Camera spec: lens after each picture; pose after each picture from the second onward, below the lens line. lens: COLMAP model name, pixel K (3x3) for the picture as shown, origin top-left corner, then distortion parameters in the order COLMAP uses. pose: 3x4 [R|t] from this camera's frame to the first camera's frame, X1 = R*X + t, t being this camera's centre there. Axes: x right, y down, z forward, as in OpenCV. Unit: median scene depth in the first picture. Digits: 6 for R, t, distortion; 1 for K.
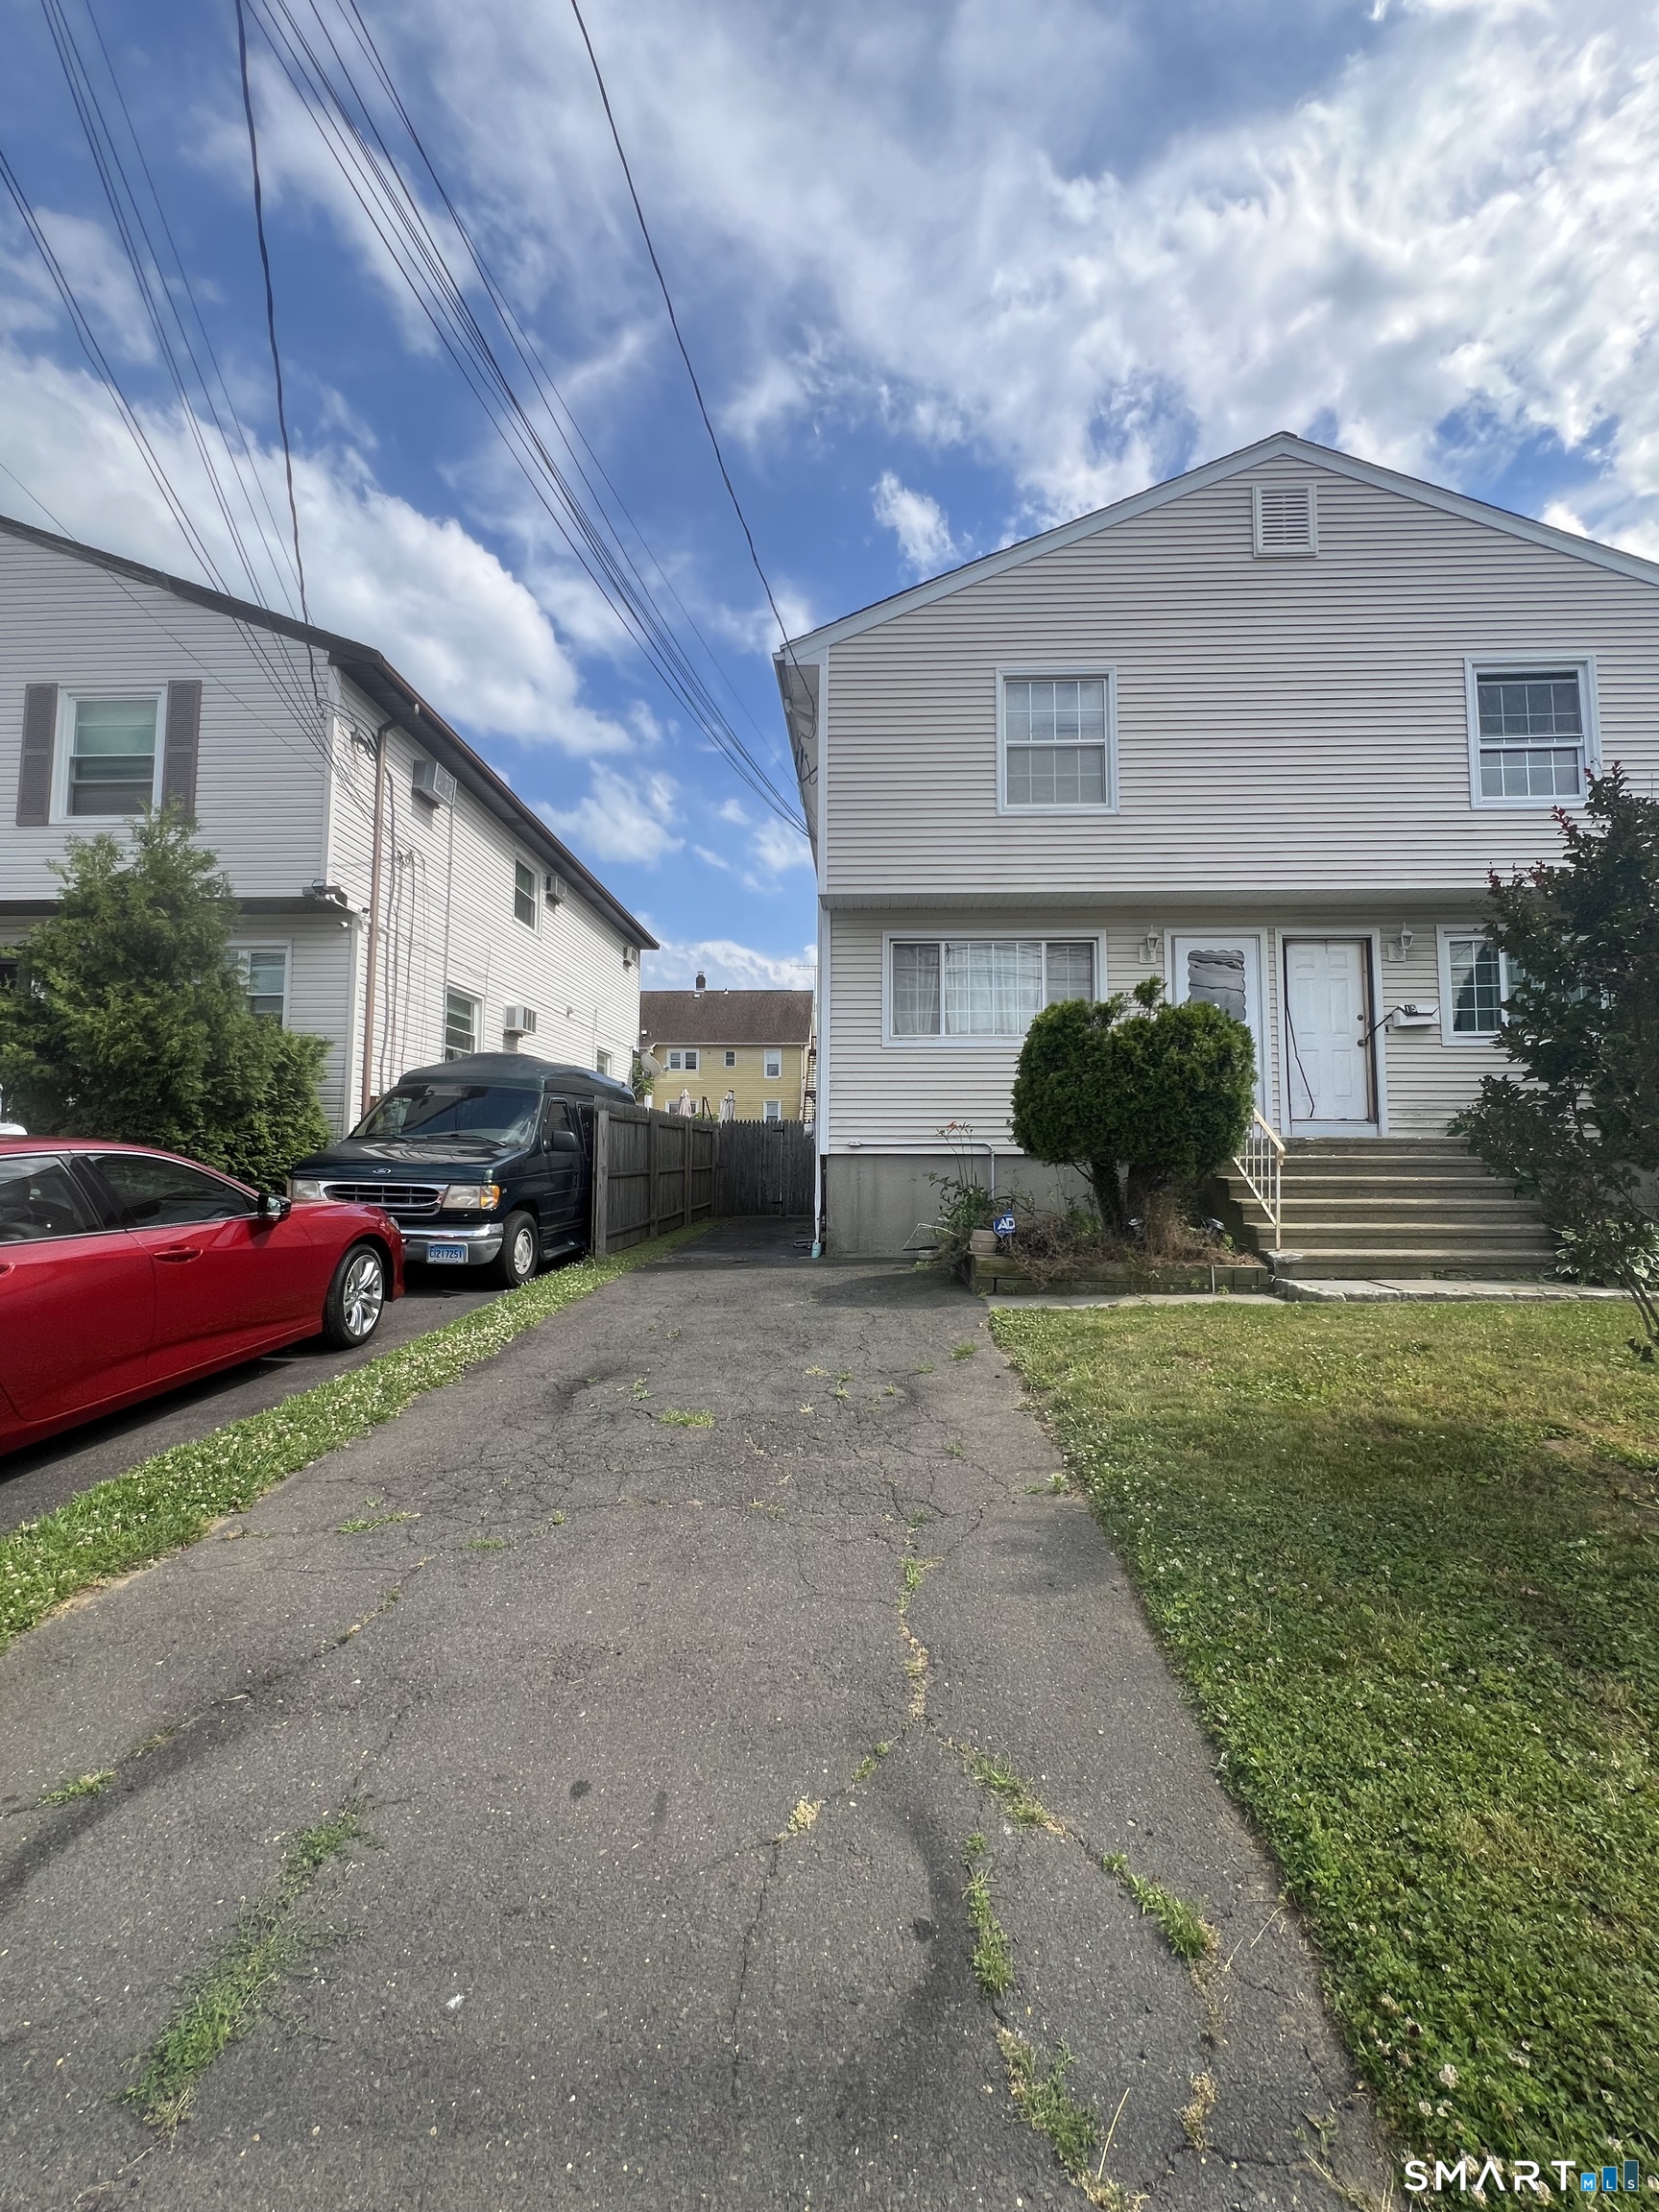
lens RADIAL K [[884.7, 0, 828.6], [0, 884.7, 1100.1], [0, 0, 1]] dist [-0.003774, -0.000113]
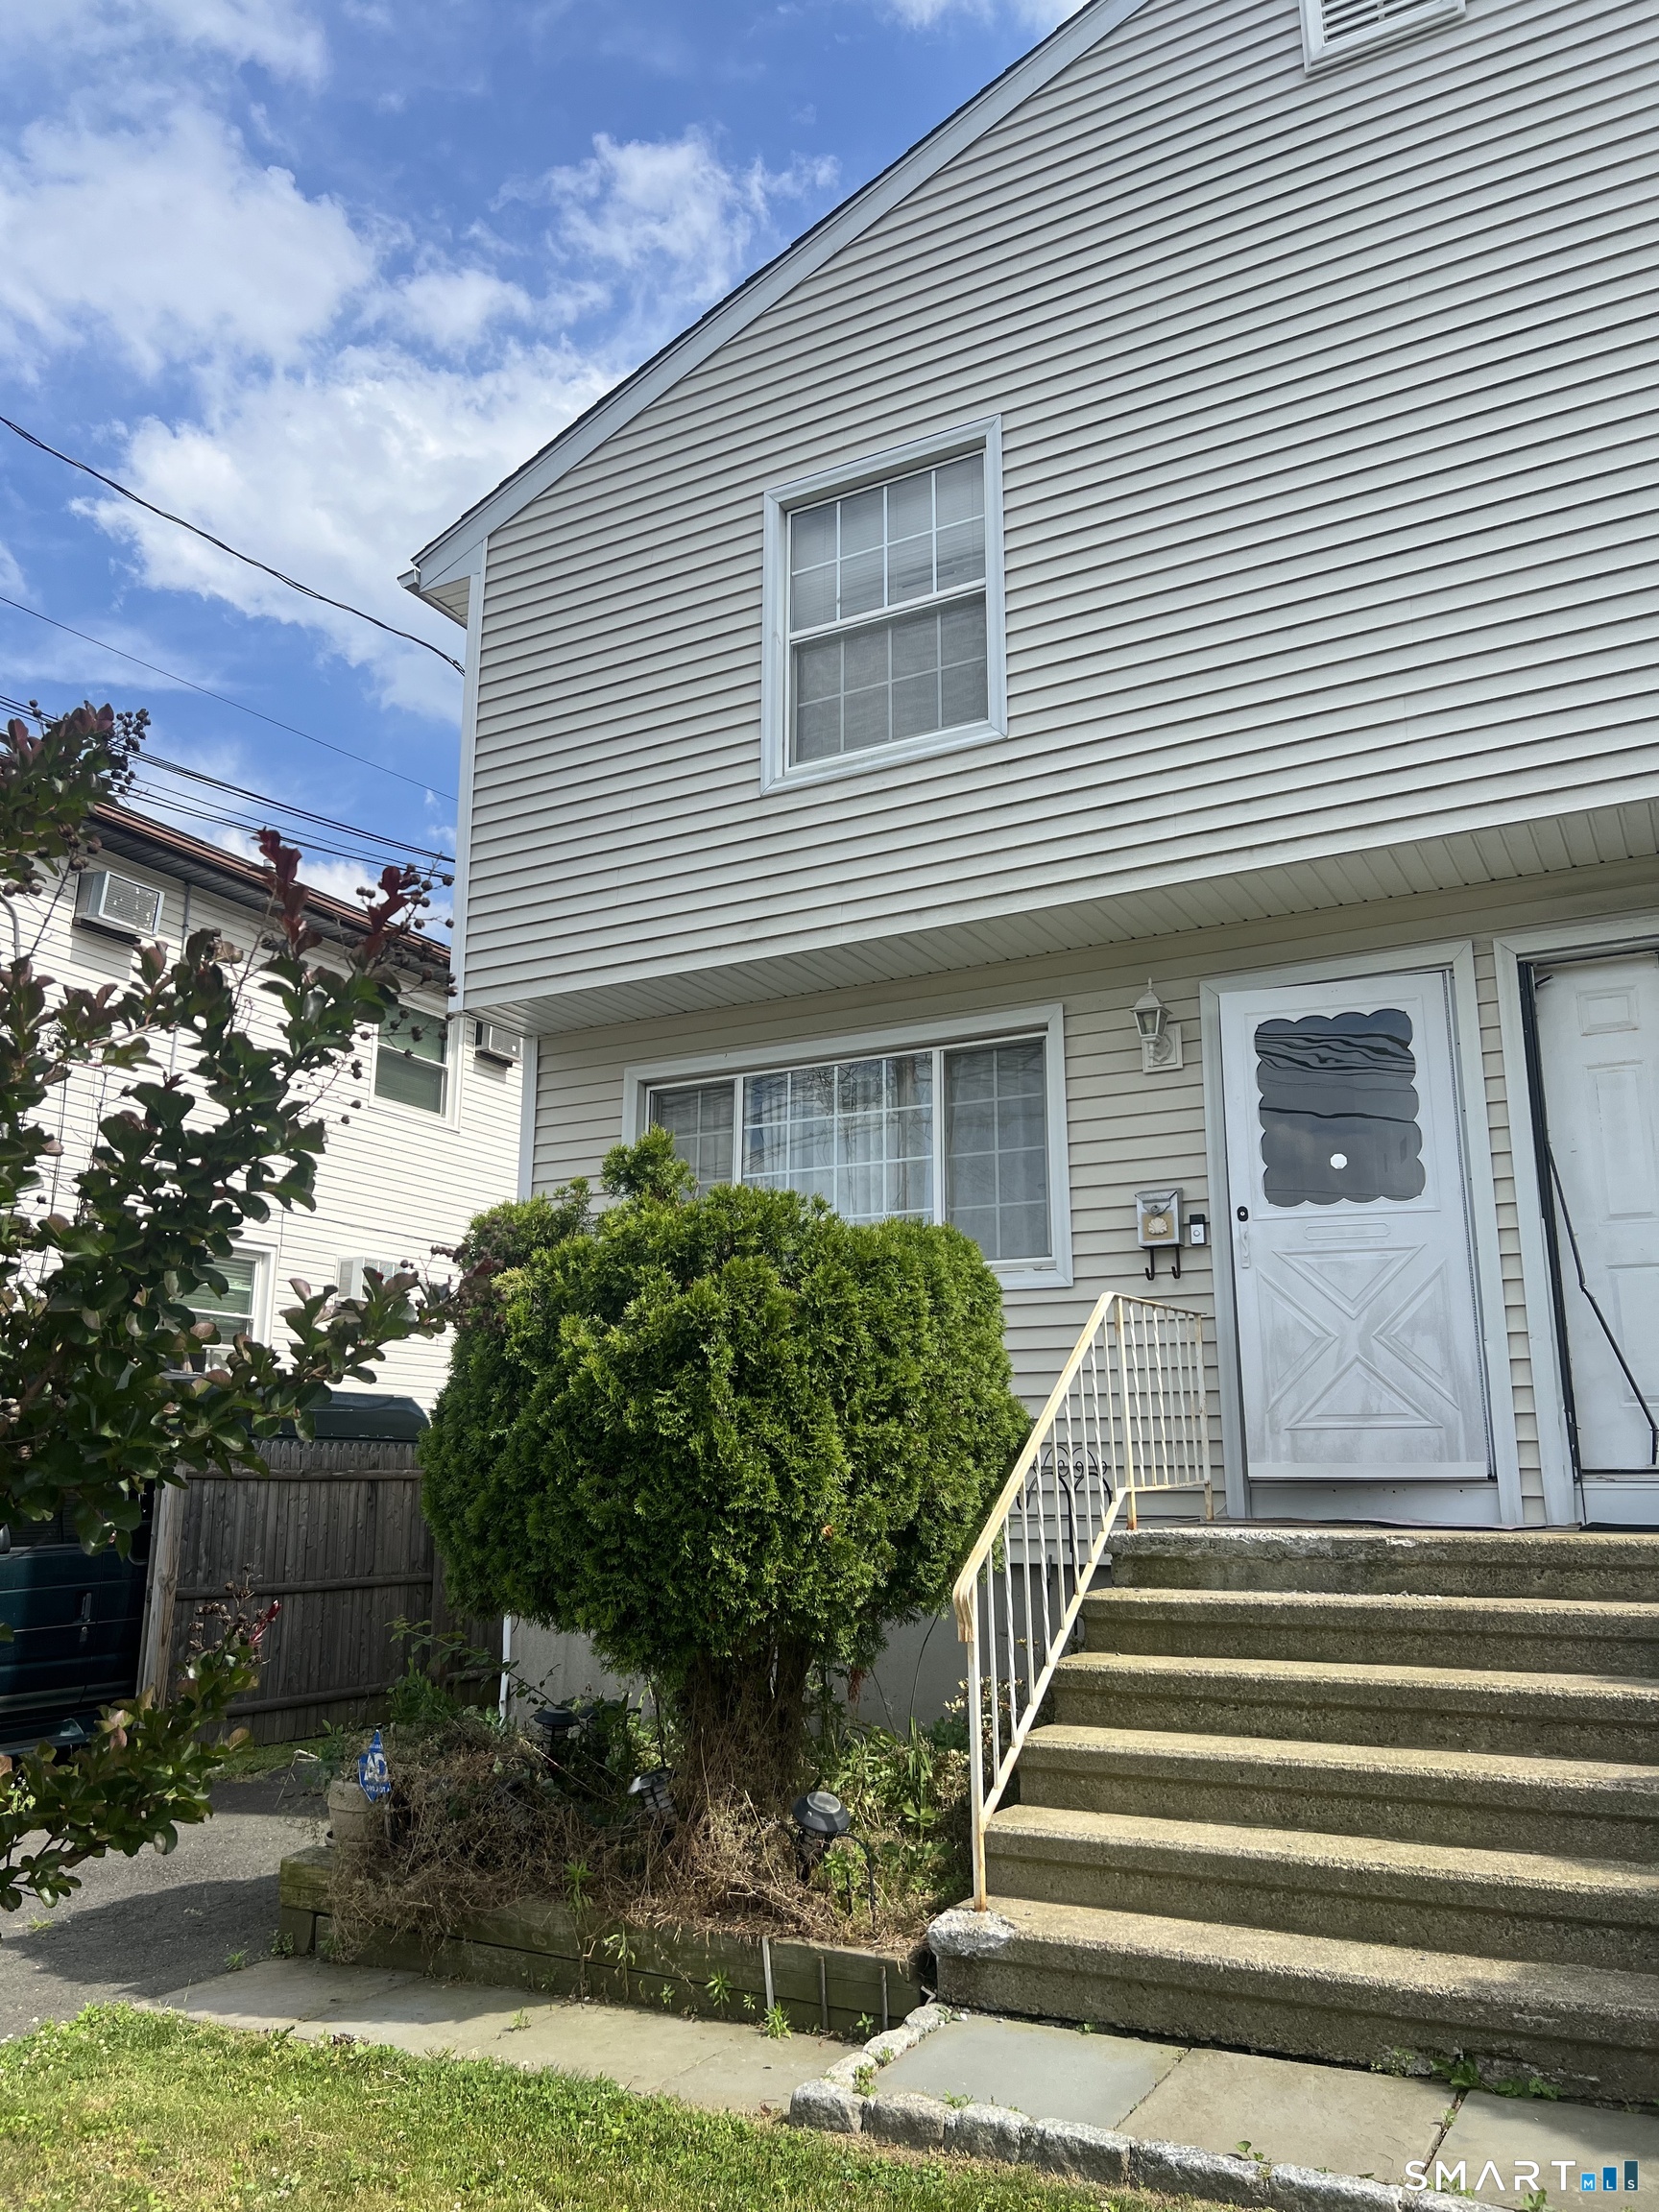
lens RADIAL K [[1648.0, 0, 829.6], [0, 1648.0, 1108.7], [0, 0, 1]] dist [0.022928, -0.002246]
pose [[0.901430, -0.105643, -0.419838, 0.553704], [0.035613, 0.984578, -0.171282, -0.015764], [0.431458, 0.139447, 0.891290, 0.277394]]
